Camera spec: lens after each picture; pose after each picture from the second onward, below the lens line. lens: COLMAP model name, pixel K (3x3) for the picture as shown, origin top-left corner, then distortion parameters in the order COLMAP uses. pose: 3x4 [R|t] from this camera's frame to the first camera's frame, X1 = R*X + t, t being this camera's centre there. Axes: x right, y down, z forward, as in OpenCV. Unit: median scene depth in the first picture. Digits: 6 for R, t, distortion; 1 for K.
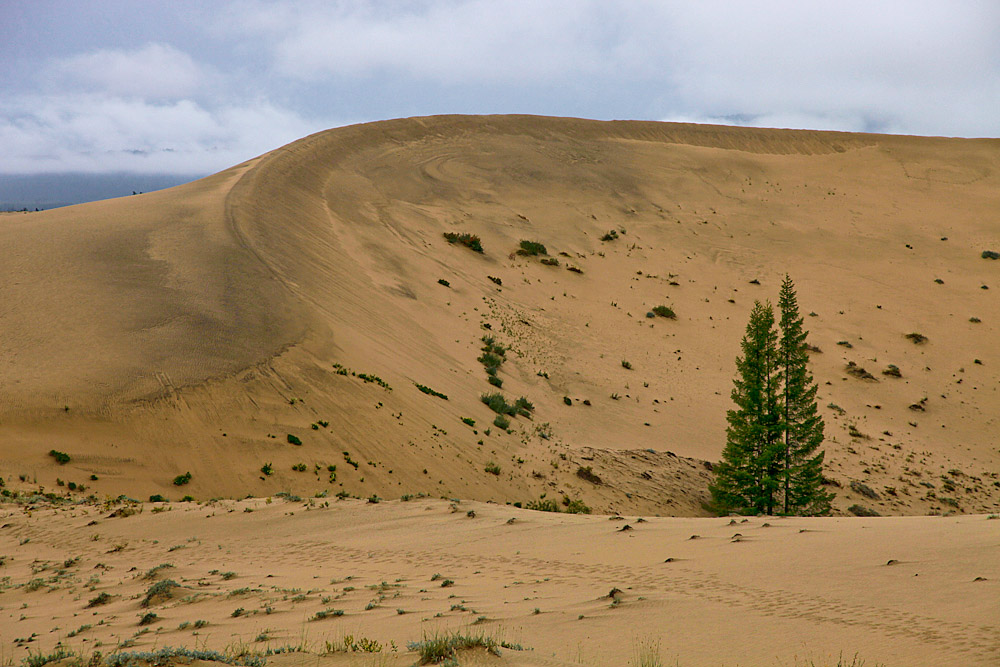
lens RADIAL K [[3965.9, 0, 499.9], [0, 3965.9, 332.1], [0, 0, 1]] dist [0.715015, 0.000000]
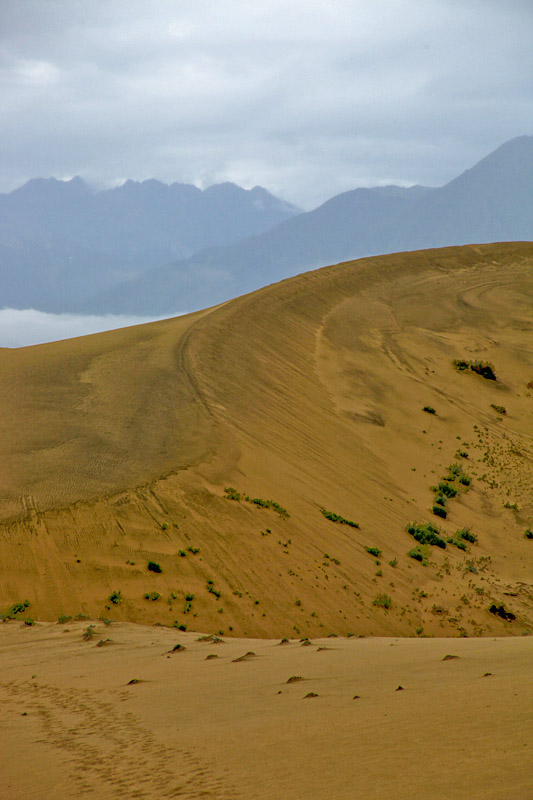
lens RADIAL K [[3596.2, 0, 266.8], [0, 3596.2, 402.4], [0, 0, 1]] dist [1.281823, 0.000000]
pose [[0.968981, -0.004273, -0.247096, 0.175630], [-0.004181, 0.999424, -0.033677, 0.016122], [0.247098, 0.033666, 0.968405, 0.175302]]
